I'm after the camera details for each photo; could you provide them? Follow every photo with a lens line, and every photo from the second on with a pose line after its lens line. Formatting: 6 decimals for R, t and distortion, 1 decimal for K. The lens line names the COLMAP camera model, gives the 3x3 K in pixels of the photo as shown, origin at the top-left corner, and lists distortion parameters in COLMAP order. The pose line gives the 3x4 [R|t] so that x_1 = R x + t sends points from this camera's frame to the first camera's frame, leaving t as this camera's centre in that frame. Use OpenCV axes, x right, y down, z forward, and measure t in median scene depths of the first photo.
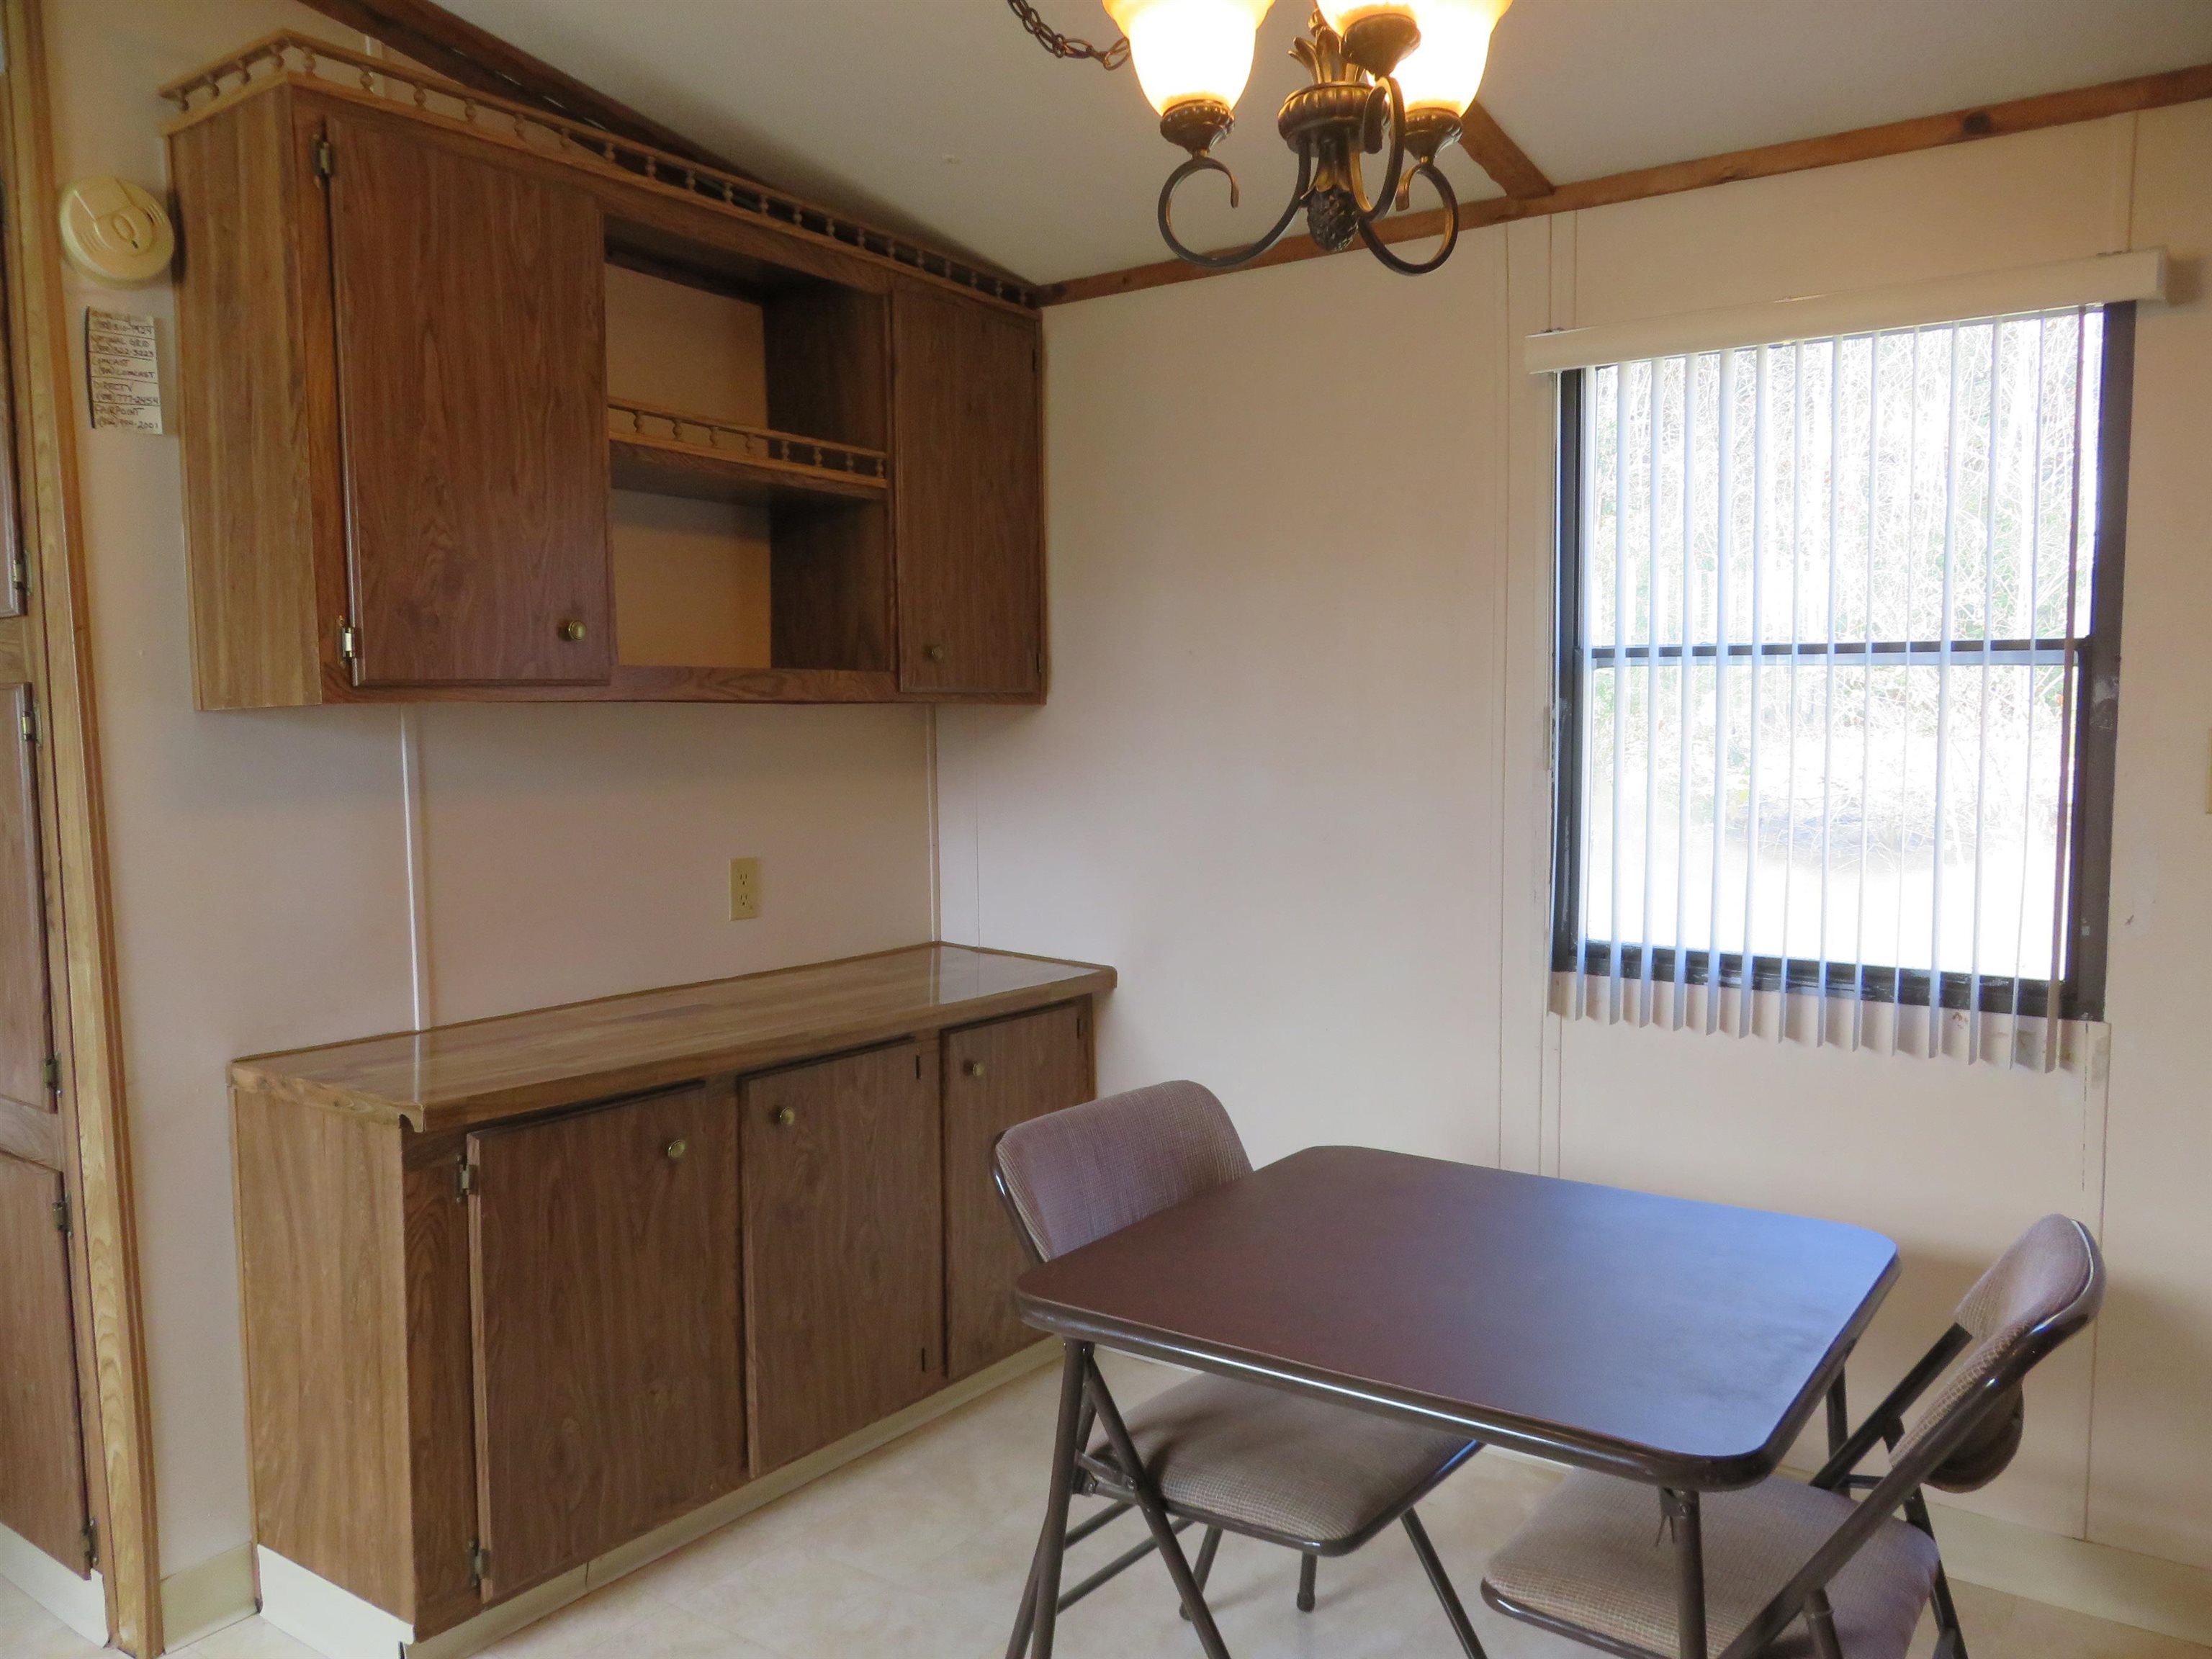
lens RADIAL K [[1644.8, 0, 1103.7], [0, 1644.8, 837.1], [0, 0, 1]] dist [-0.008149, -0.008528]
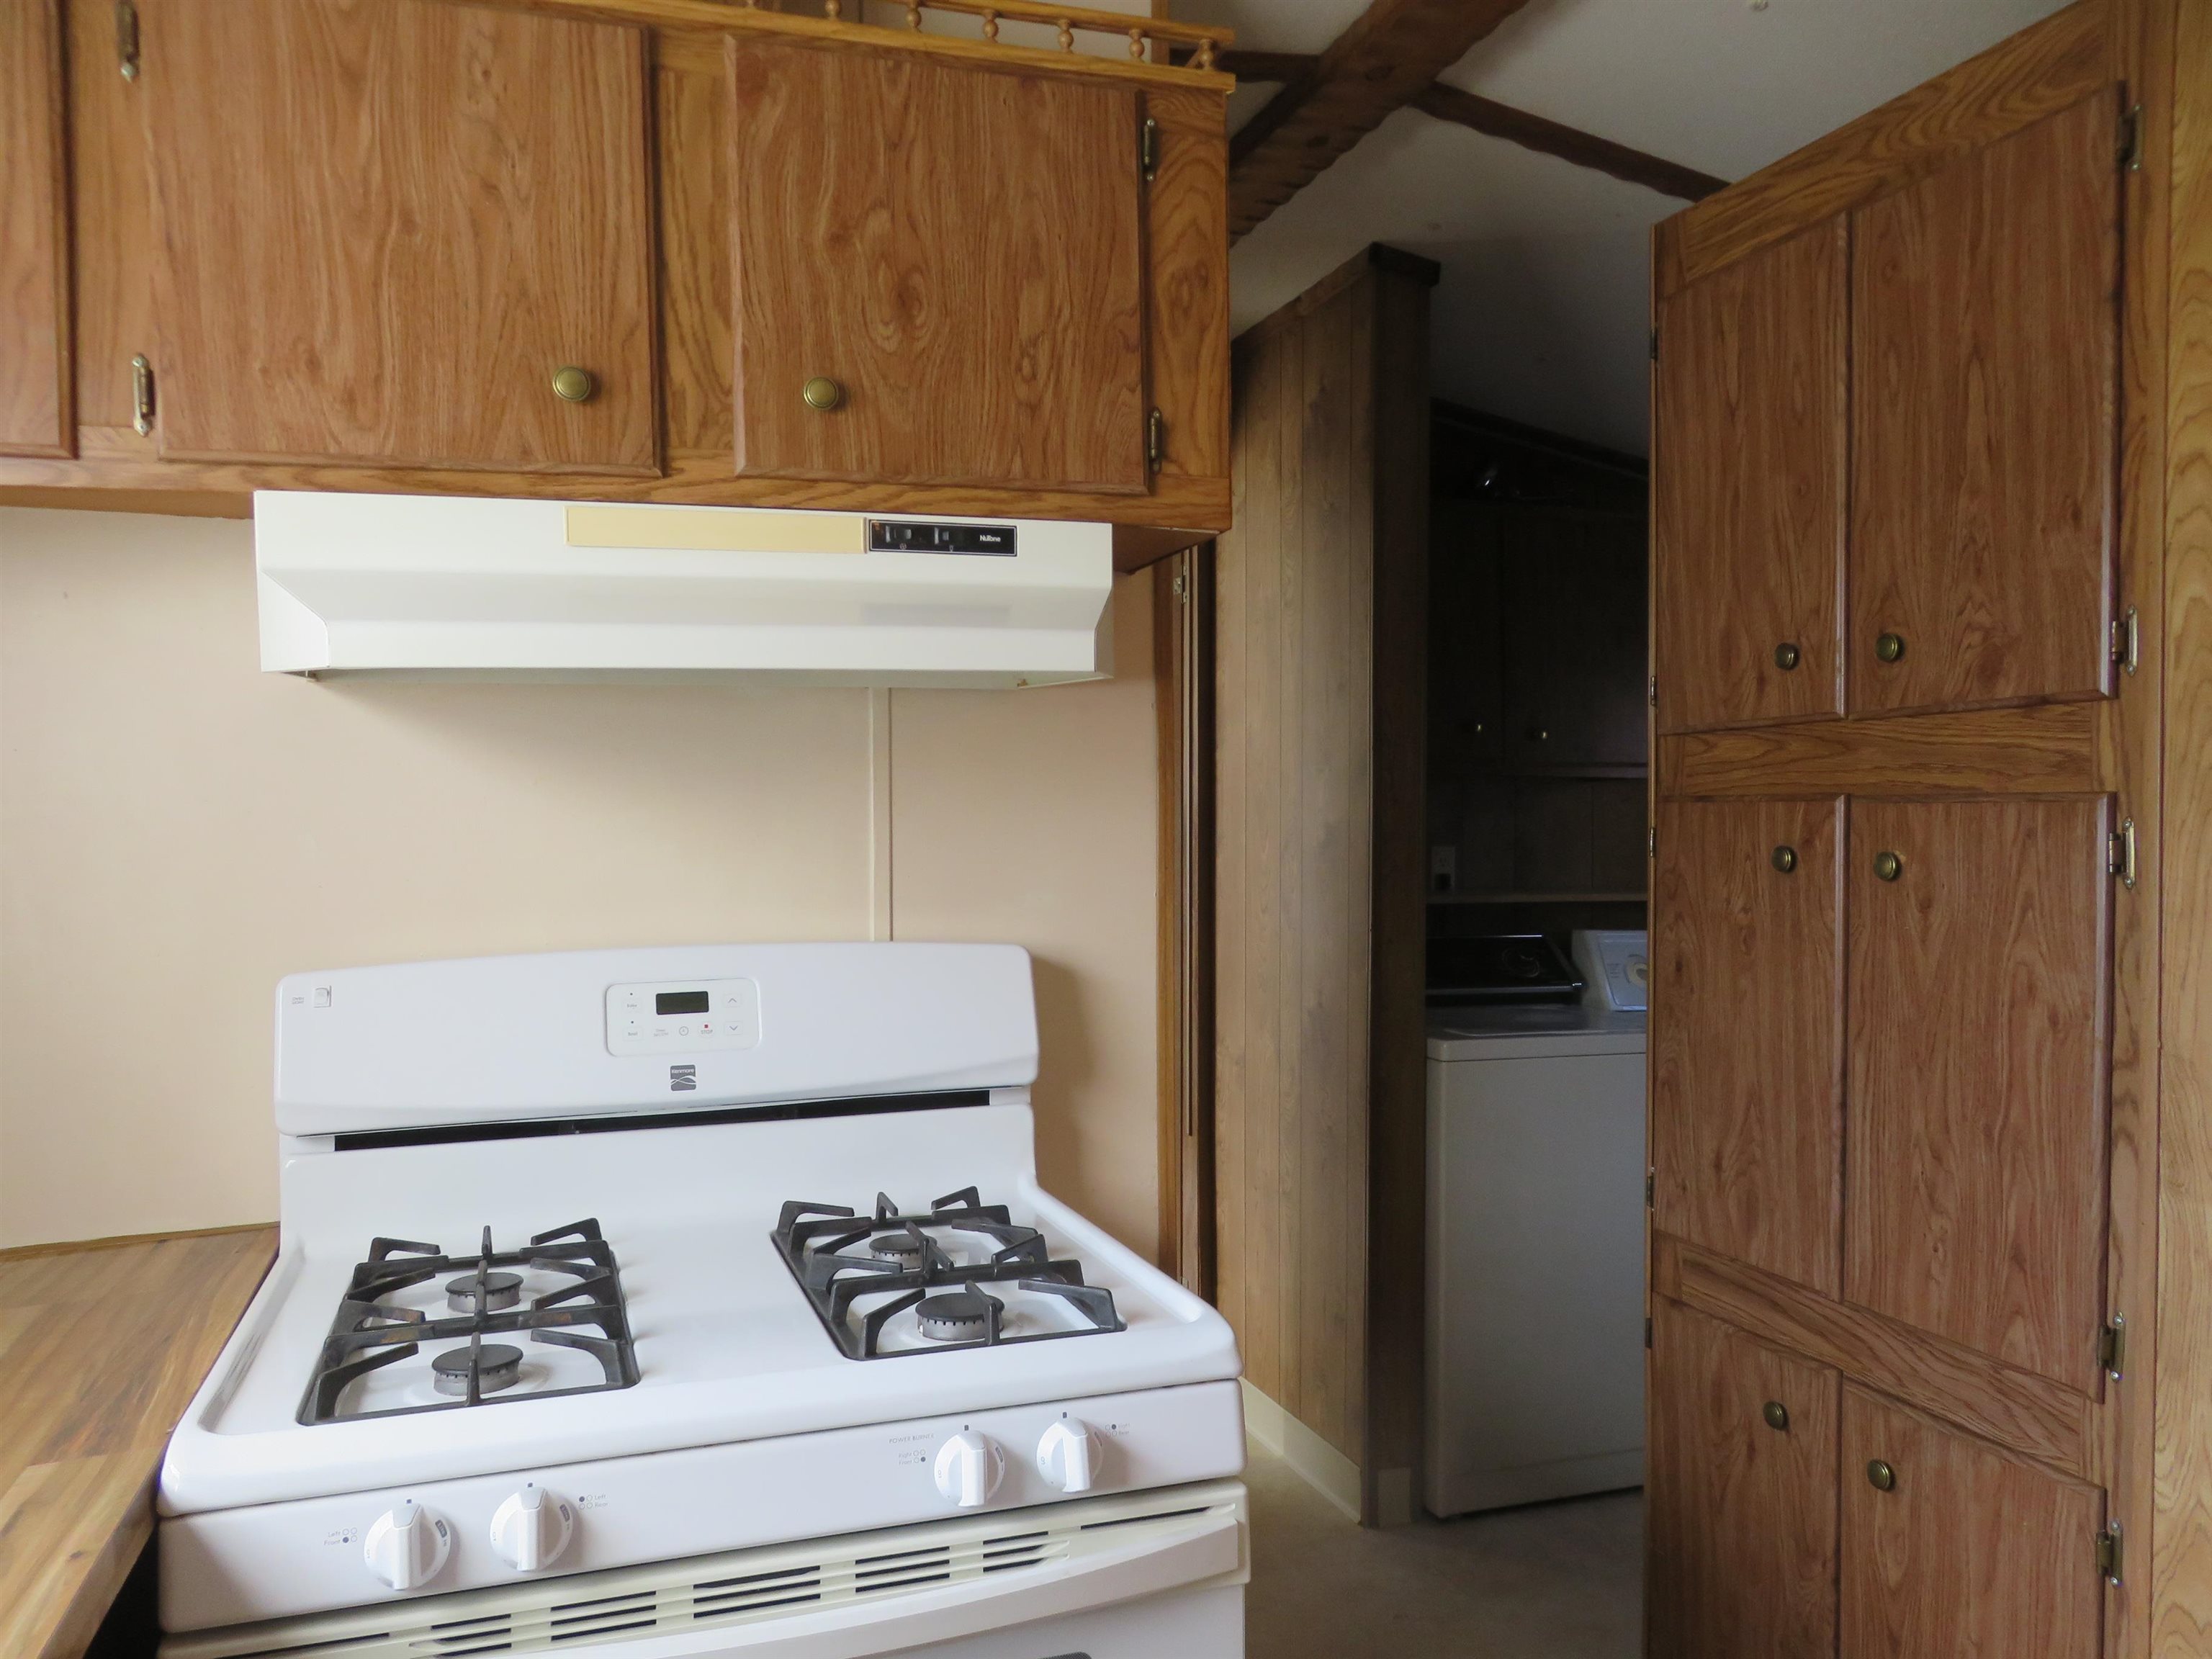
lens RADIAL K [[1631.8, 0, 1078.9], [0, 1631.8, 843.4], [0, 0, 1]] dist [-0.001745, -0.000102]
pose [[0.799135, 0.023727, -0.600683, -0.555119], [-0.064485, 0.996839, -0.046414, -0.007420], [0.597683, 0.075826, 0.798139, 0.160051]]
